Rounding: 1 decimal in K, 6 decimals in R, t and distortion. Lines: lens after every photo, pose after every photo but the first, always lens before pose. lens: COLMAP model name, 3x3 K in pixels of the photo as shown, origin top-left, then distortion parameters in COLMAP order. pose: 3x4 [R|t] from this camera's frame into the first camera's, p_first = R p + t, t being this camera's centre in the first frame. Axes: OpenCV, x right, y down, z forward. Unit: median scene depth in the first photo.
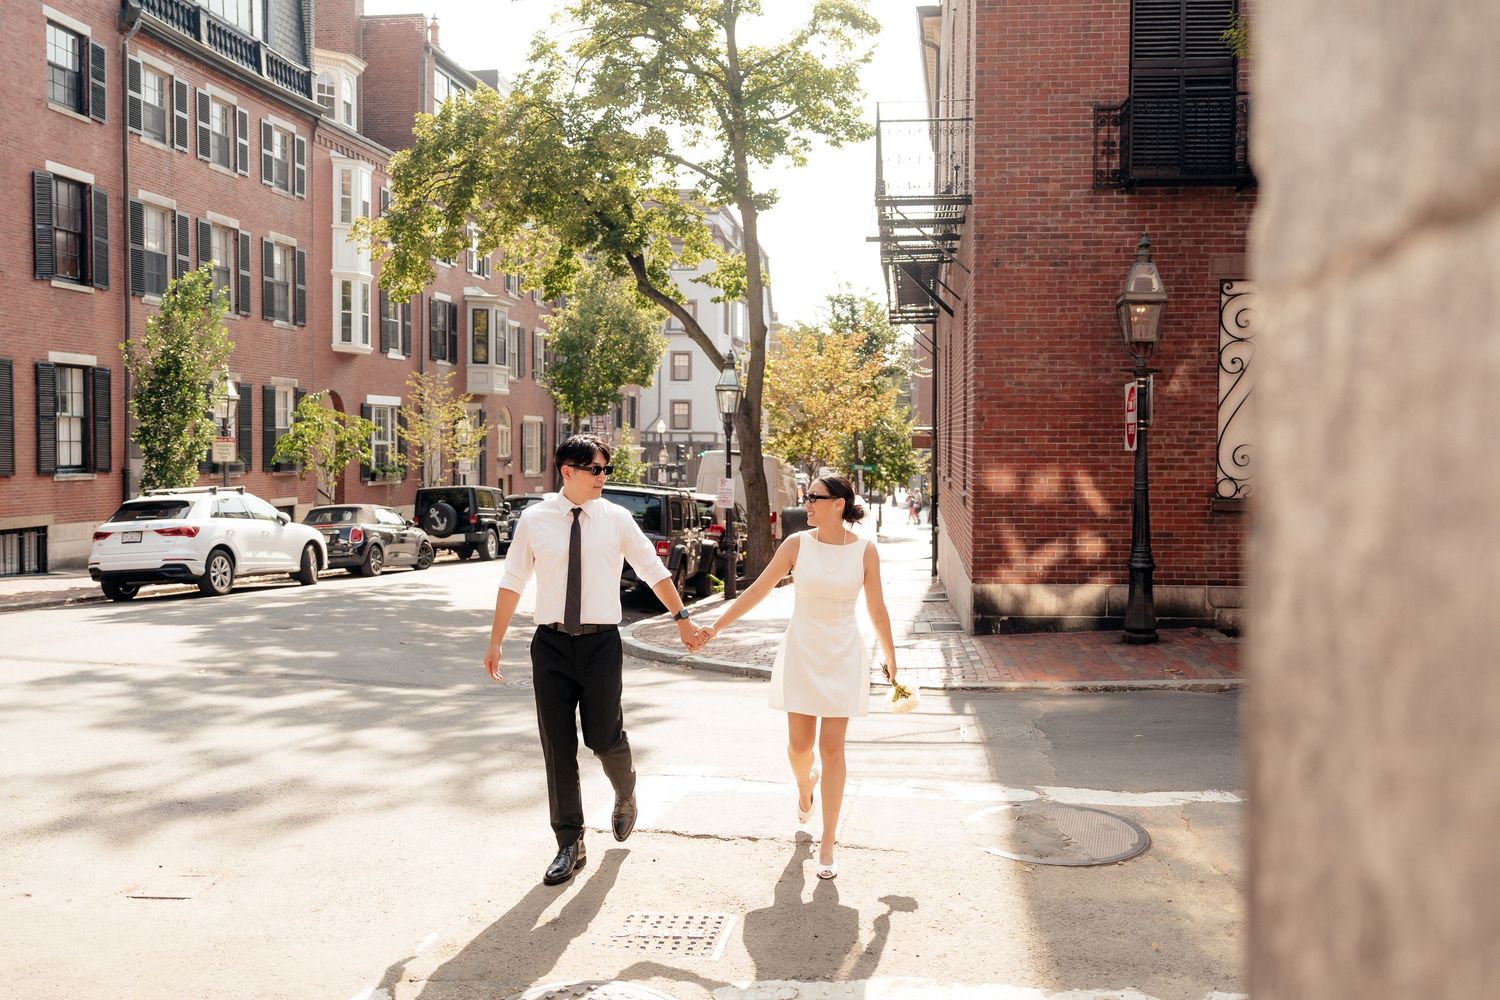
lens RADIAL K [[1226.6, 0, 750.0], [0, 1226.6, 500.0], [0, 0, 1]] dist [-0.012270, -0.002186]
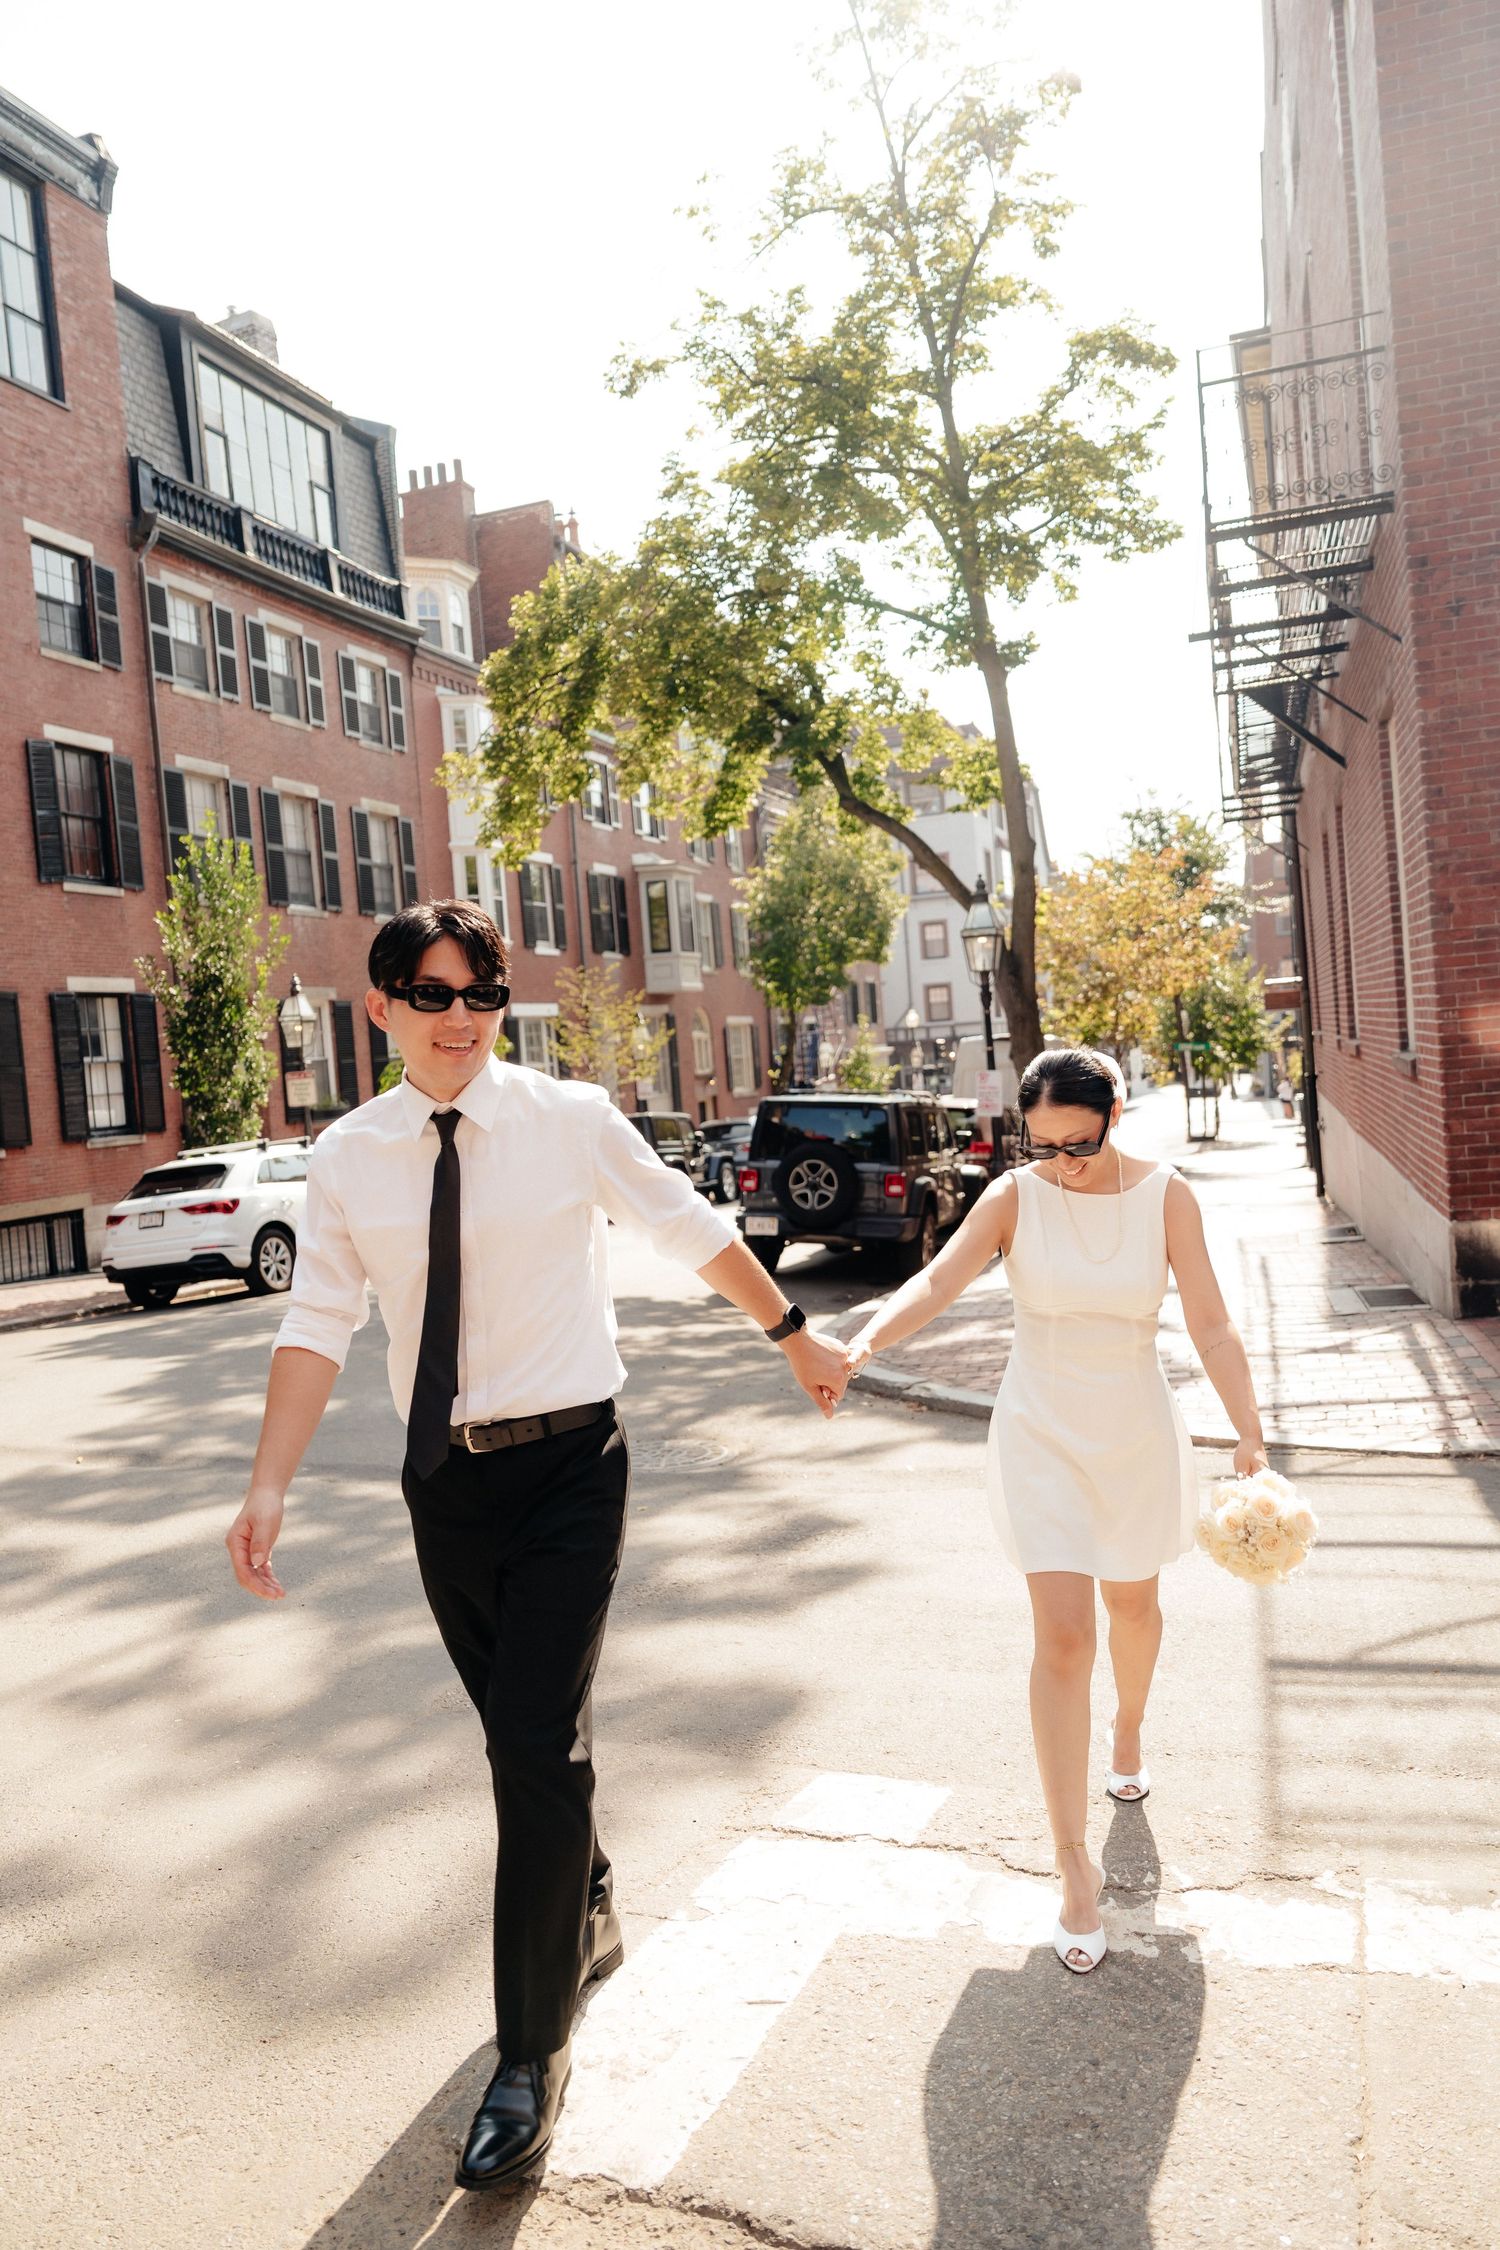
lens RADIAL K [[1505.4, 0, 750.0], [0, 1505.4, 1125.0], [0, 0, 1]] dist [-0.017273, -0.002076]
pose [[0.978933, -0.074540, -0.190089, 0.005816], [0.075461, 0.997146, -0.002397, 0.002857], [0.189725, -0.011998, 0.981764, 0.165030]]
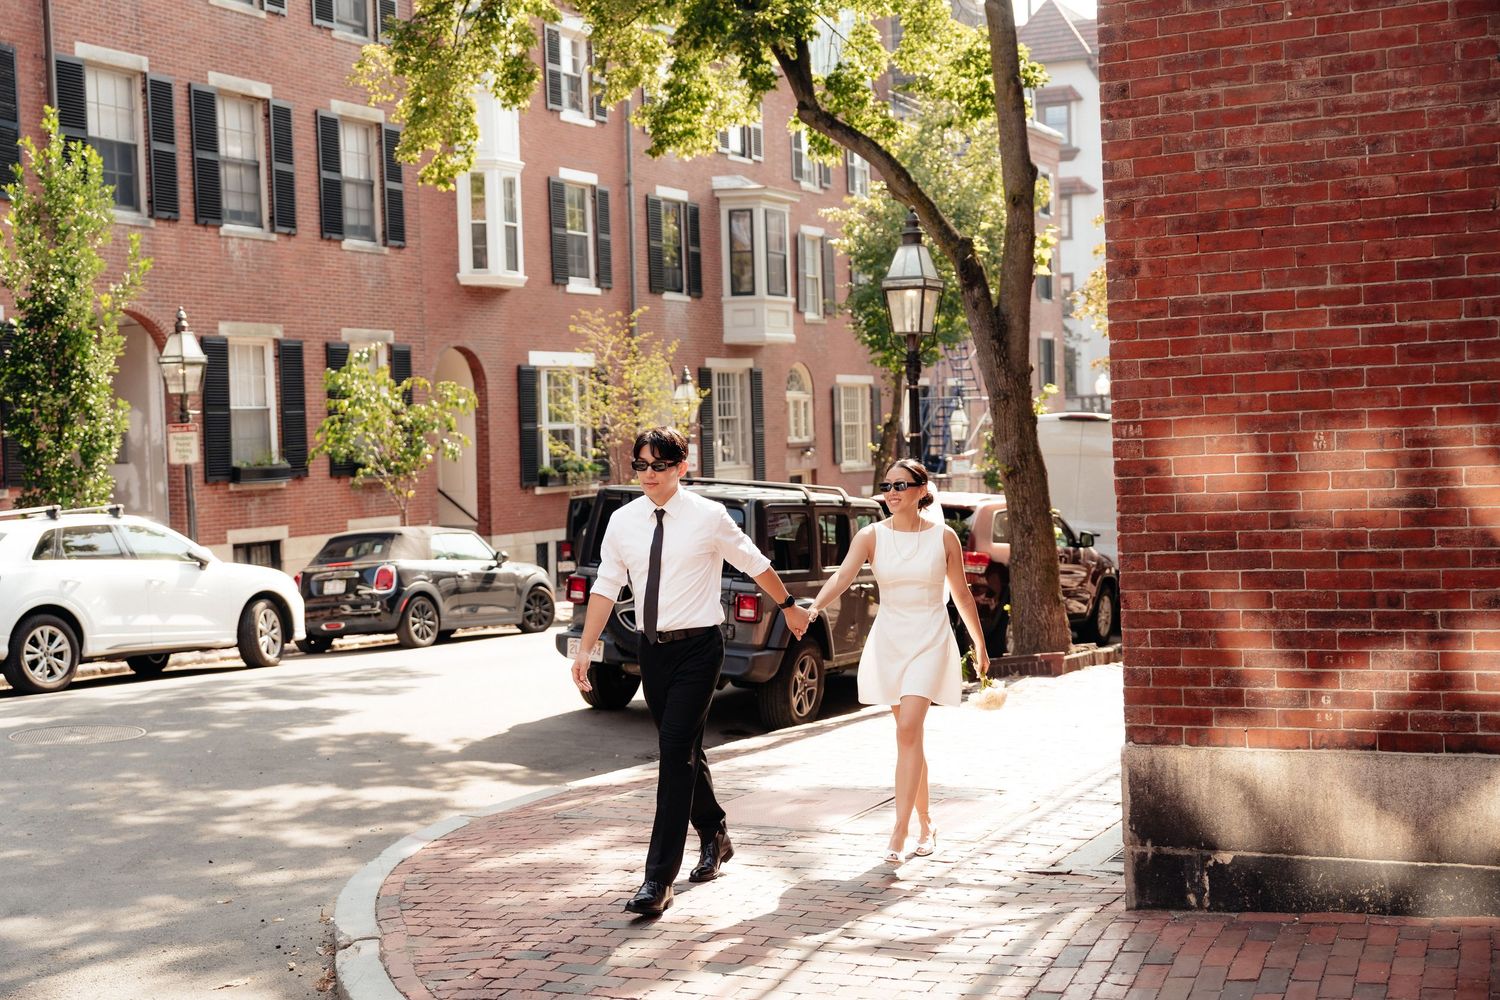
lens RADIAL K [[1742.3, 0, 750.0], [0, 1742.3, 500.0], [0, 0, 1]] dist [0.018065, -0.003480]
pose [[0.945449, -0.026710, -0.324674, 0.130478], [0.026206, 0.999639, -0.005925, -0.000399], [0.324715, -0.002906, 0.945807, 0.264844]]
